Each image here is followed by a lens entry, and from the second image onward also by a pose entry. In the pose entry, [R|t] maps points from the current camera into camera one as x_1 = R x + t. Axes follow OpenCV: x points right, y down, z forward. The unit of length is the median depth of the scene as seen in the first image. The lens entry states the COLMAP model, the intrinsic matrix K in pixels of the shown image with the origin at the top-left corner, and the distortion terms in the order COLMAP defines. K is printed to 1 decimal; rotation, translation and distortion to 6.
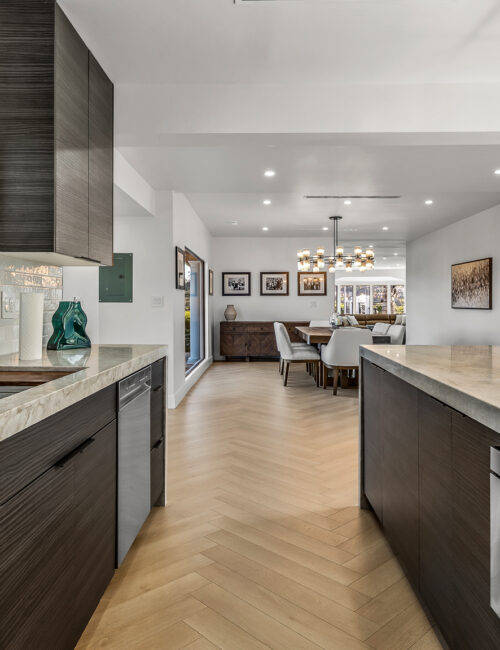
lens RADIAL K [[520.4, 0, 258.7], [0, 520.4, 307.2], [0, 0, 1]] dist [0.000467, -0.004726]
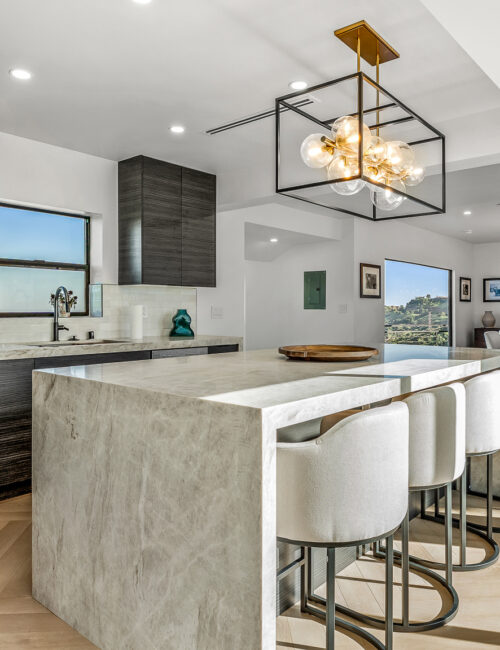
lens RADIAL K [[520.4, 0, 255.3], [0, 520.4, 319.3], [0, 0, 1]] dist [0.000467, -0.004726]
pose [[0.767617, 0.010800, -0.640818, 0.308081], [-0.003624, 0.999915, 0.012511, -0.000174], [0.640899, -0.007281, 0.767591, -0.059377]]
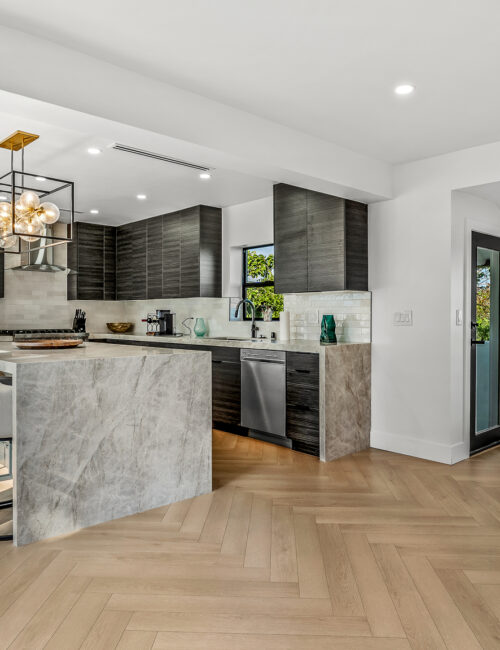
lens RADIAL K [[520.4, 0, 255.0], [0, 520.4, 319.6], [0, 0, 1]] dist [0.000467, -0.004726]
pose [[-0.730006, 0.006085, -0.683414, 0.324315], [-0.001557, 0.999943, 0.010566, -0.004189], [0.683439, 0.008777, -0.729955, 0.682251]]
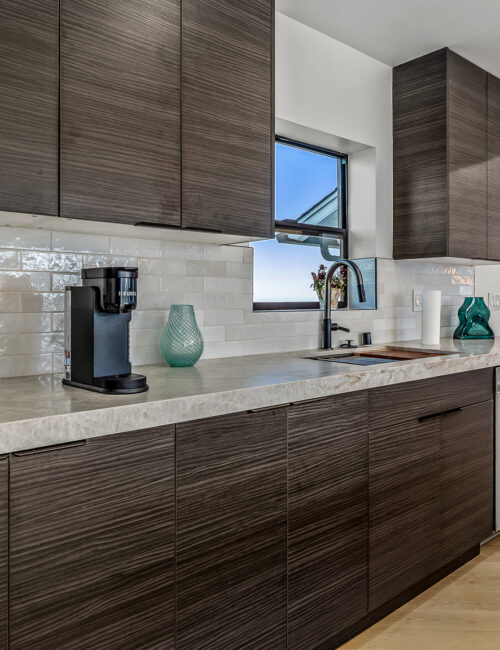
lens RADIAL K [[520.4, 0, 252.2], [0, 520.4, 320.0], [0, 0, 1]] dist [0.000467, -0.004726]
pose [[0.655797, 0.027055, -0.754452, 0.057384], [-0.000733, 0.999380, 0.035201, -0.000173], [0.754937, -0.022532, 0.655411, -0.035543]]
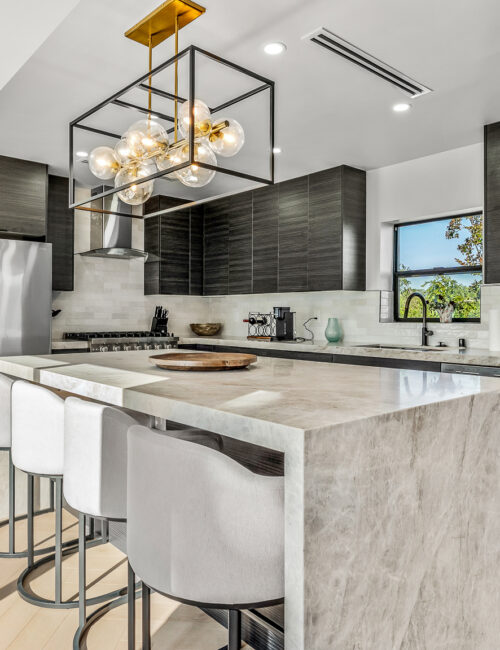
lens RADIAL K [[520.4, 0, 250.2], [0, 520.4, 318.5], [0, 0, 1]] dist [0.000467, -0.004726]
pose [[-0.748487, 0.003747, -0.663138, 0.311317], [-0.004295, 0.999936, 0.010498, -0.003494], [0.663135, 0.010706, -0.748423, 0.444883]]
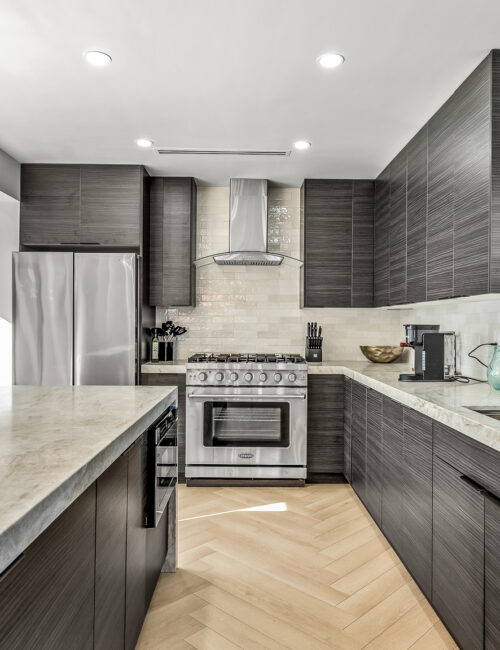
lens RADIAL K [[520.4, 0, 243.3], [0, 520.4, 328.5], [0, 0, 1]] dist [0.000467, -0.004726]
pose [[-0.999916, -0.003515, -0.012440, 0.027877], [-0.003633, 0.999948, 0.009510, -0.010486], [0.012406, 0.009555, -0.999877, 0.385125]]
